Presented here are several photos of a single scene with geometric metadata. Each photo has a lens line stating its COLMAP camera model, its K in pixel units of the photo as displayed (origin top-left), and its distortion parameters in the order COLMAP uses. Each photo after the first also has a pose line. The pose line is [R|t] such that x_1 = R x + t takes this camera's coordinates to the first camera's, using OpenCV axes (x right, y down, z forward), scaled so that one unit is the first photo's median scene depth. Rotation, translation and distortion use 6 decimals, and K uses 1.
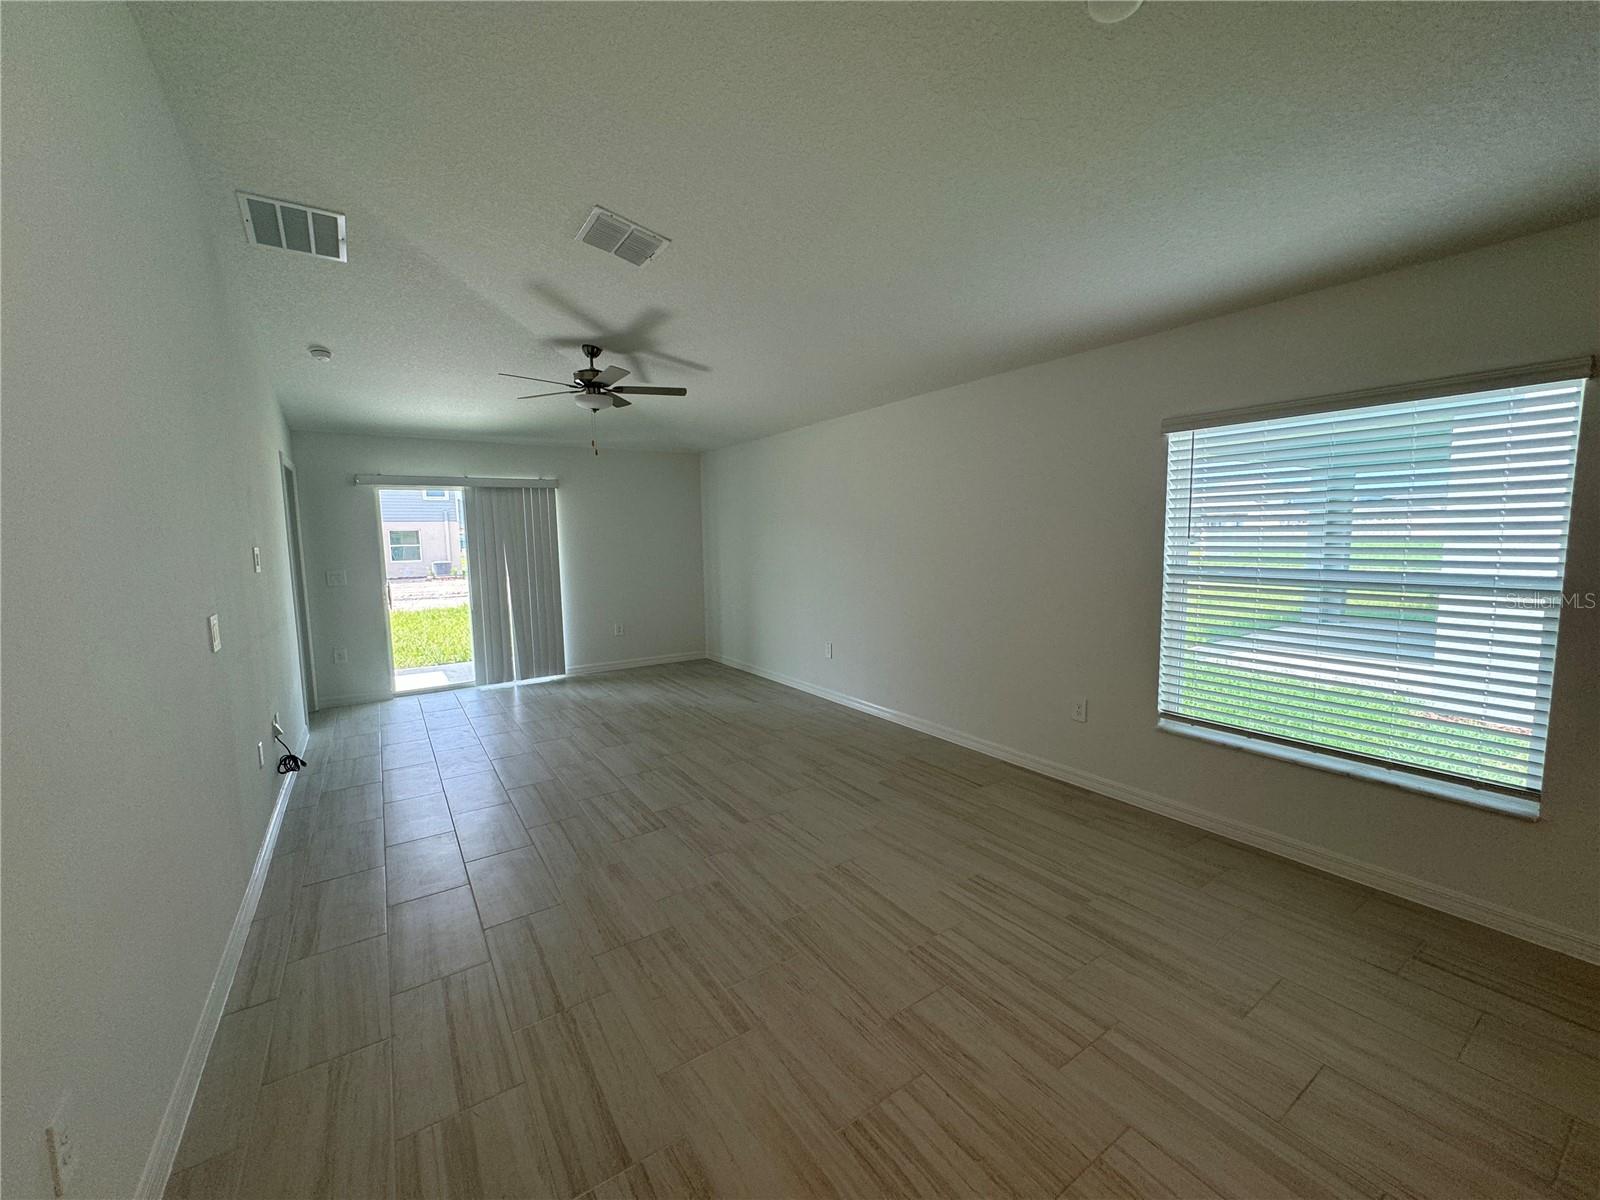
lens RADIAL K [[643.1, 0, 806.2], [0, 643.1, 599.4], [0, 0, 1]] dist [0.000288, -0.001088]
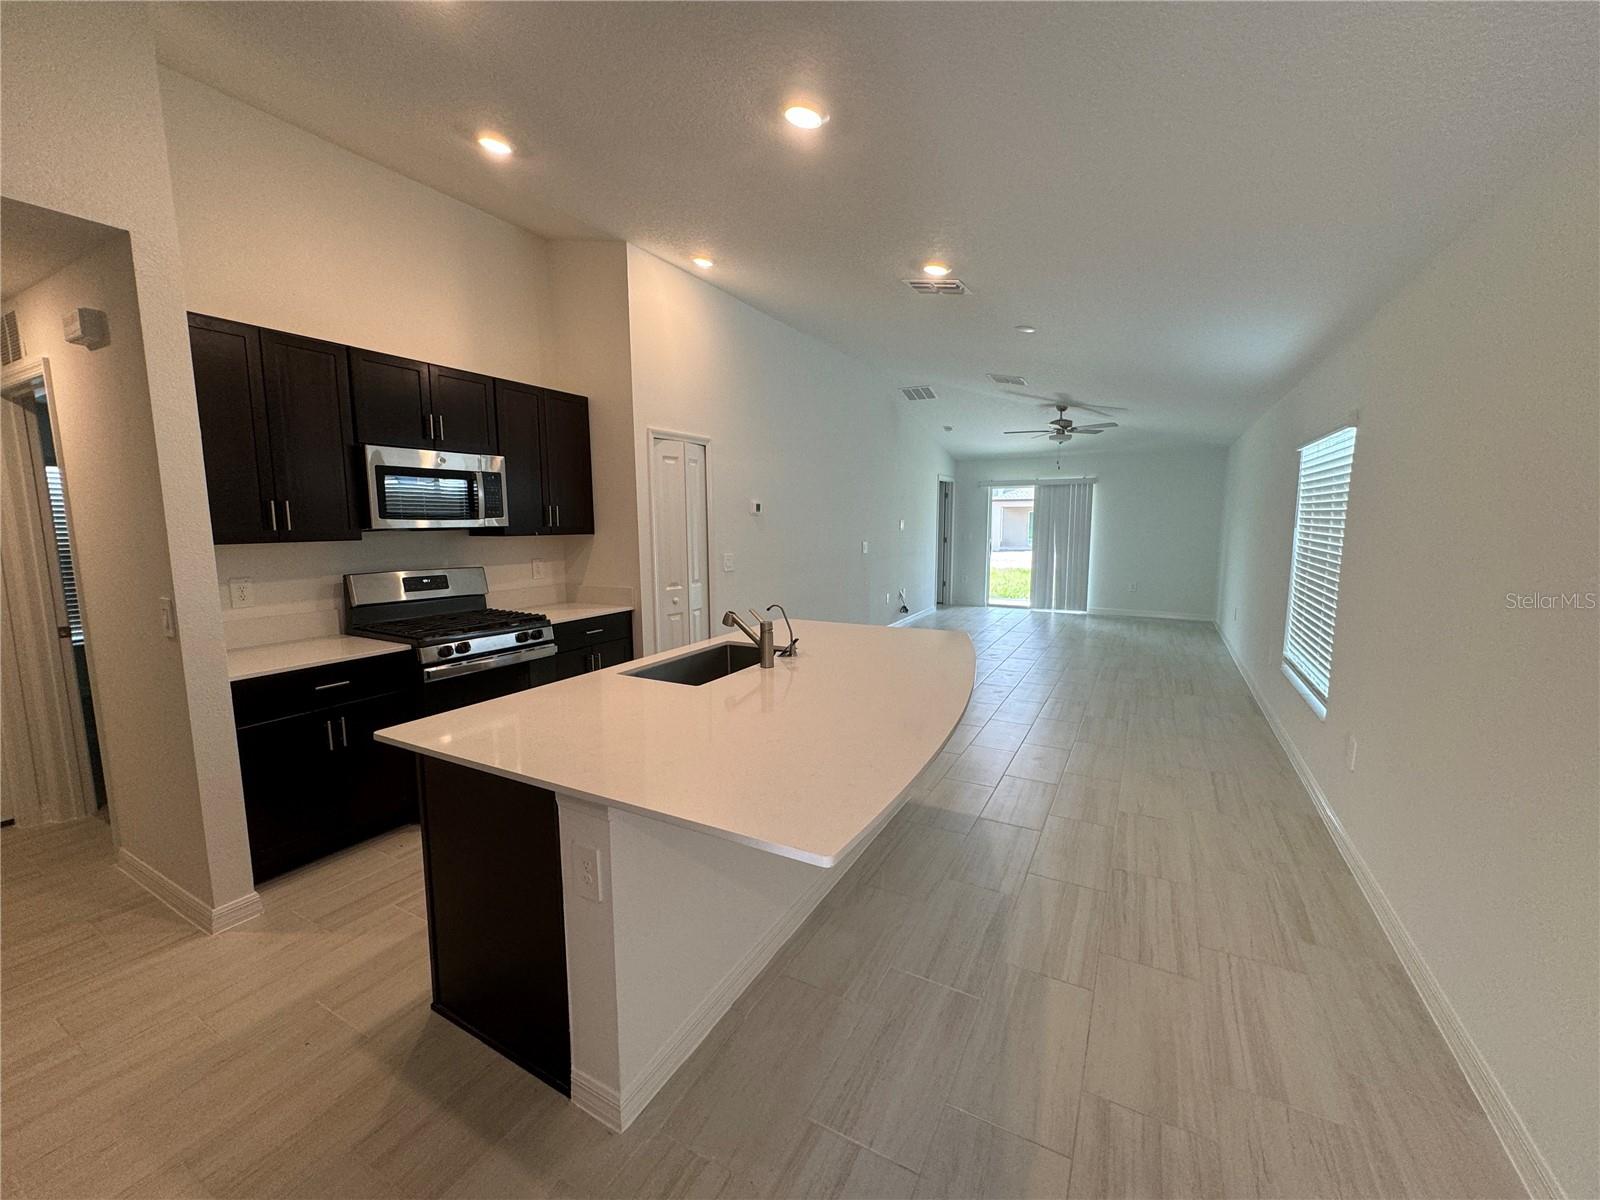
lens RADIAL K [[643.1, 0, 797.1], [0, 643.1, 601.8], [0, 0, 1]] dist [0.000288, -0.001088]
pose [[0.458294, 0.131722, -0.878986, 1.259959], [-0.094494, 0.990573, 0.099175, 0.025328], [0.883763, 0.037608, 0.466420, -0.544346]]
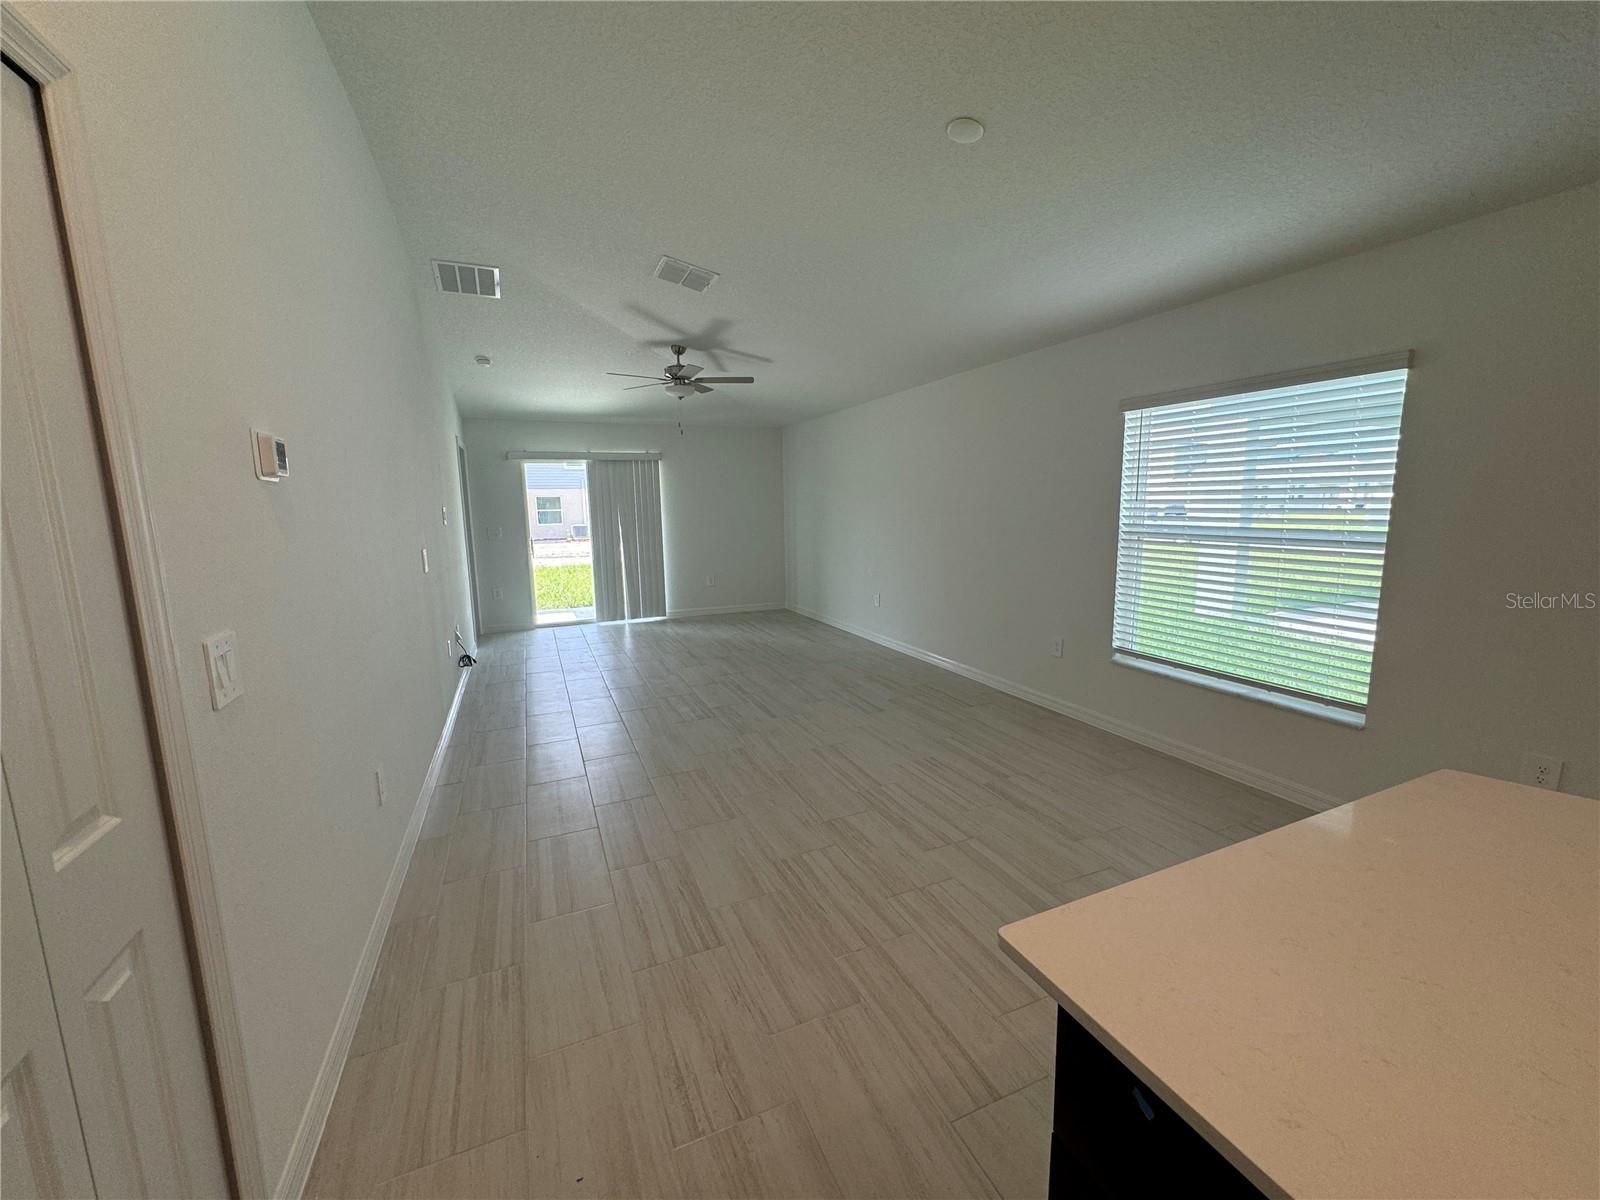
lens RADIAL K [[643.1, 0, 805.4], [0, 643.1, 596.6], [0, 0, 1]] dist [0.000288, -0.001088]
pose [[0.983563, 0.026948, -0.178546, 0.196878], [-0.018228, 0.998568, 0.050304, 0.031054], [0.179646, -0.046222, 0.982645, -0.272978]]
